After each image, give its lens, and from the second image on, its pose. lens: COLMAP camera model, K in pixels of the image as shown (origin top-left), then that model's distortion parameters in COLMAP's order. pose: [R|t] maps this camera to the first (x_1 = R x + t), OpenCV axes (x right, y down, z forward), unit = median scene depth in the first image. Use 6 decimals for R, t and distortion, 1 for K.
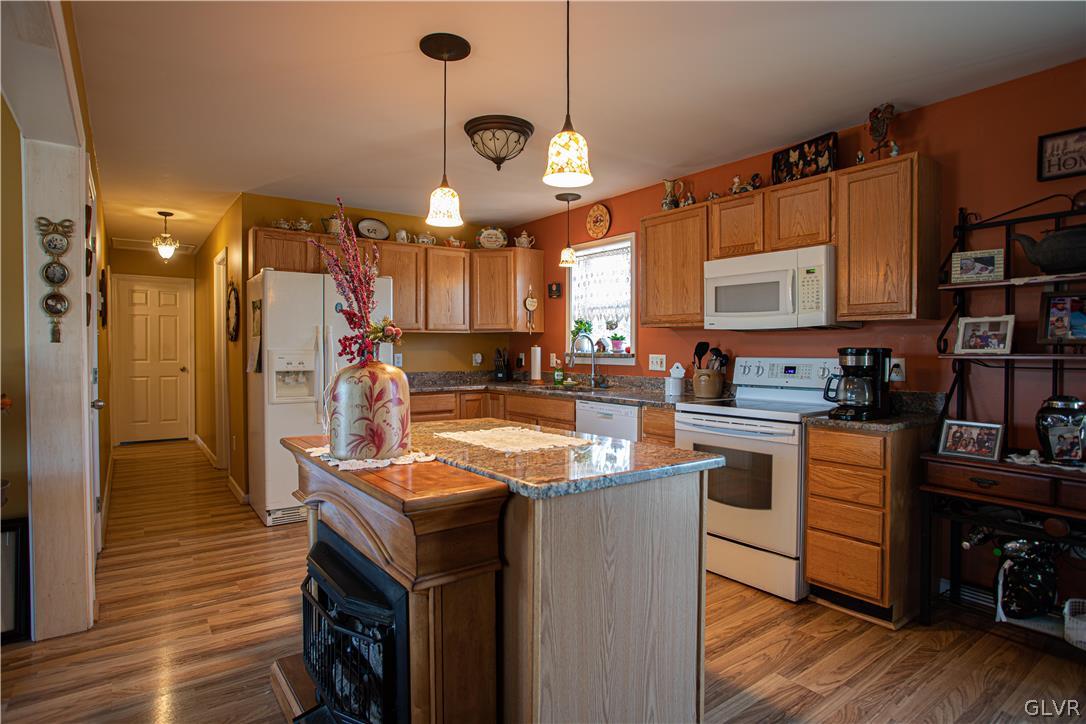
lens RADIAL K [[596.1, 0, 549.8], [0, 596.1, 359.3], [0, 0, 1]] dist [0.001492, 0.001769]
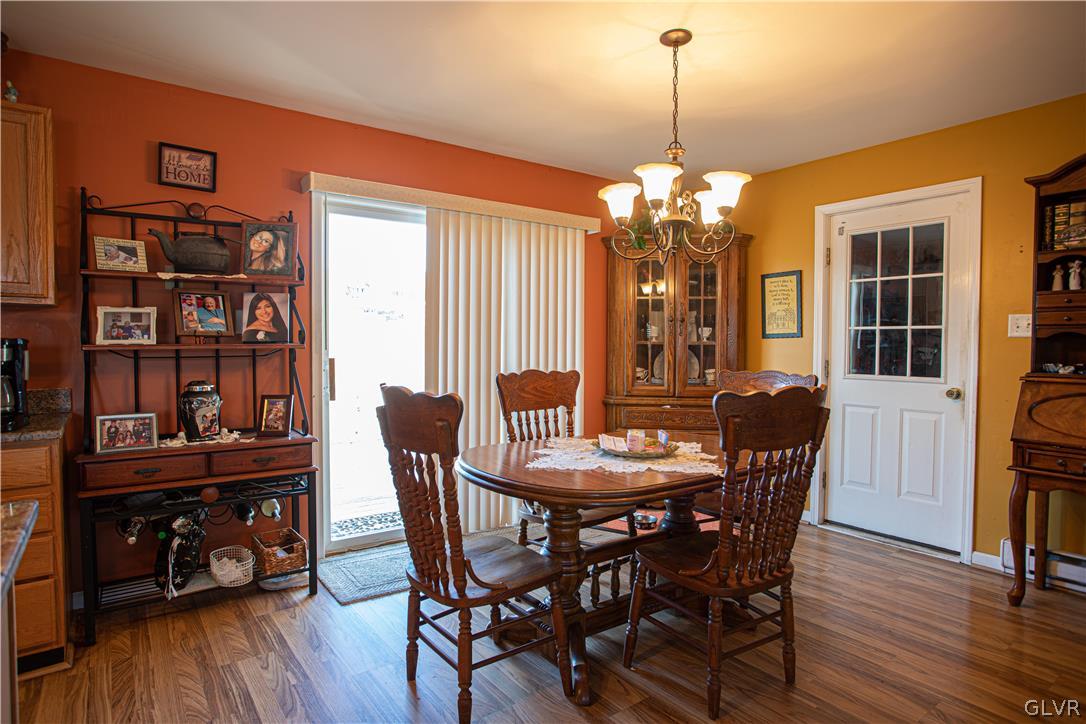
lens RADIAL K [[596.1, 0, 549.8], [0, 596.1, 359.3], [0, 0, 1]] dist [0.001492, 0.001769]
pose [[0.006298, -0.032916, 0.999438, -0.262383], [0.015206, 0.999346, 0.032817, -0.006825], [-0.999865, 0.014991, 0.006794, 0.297742]]
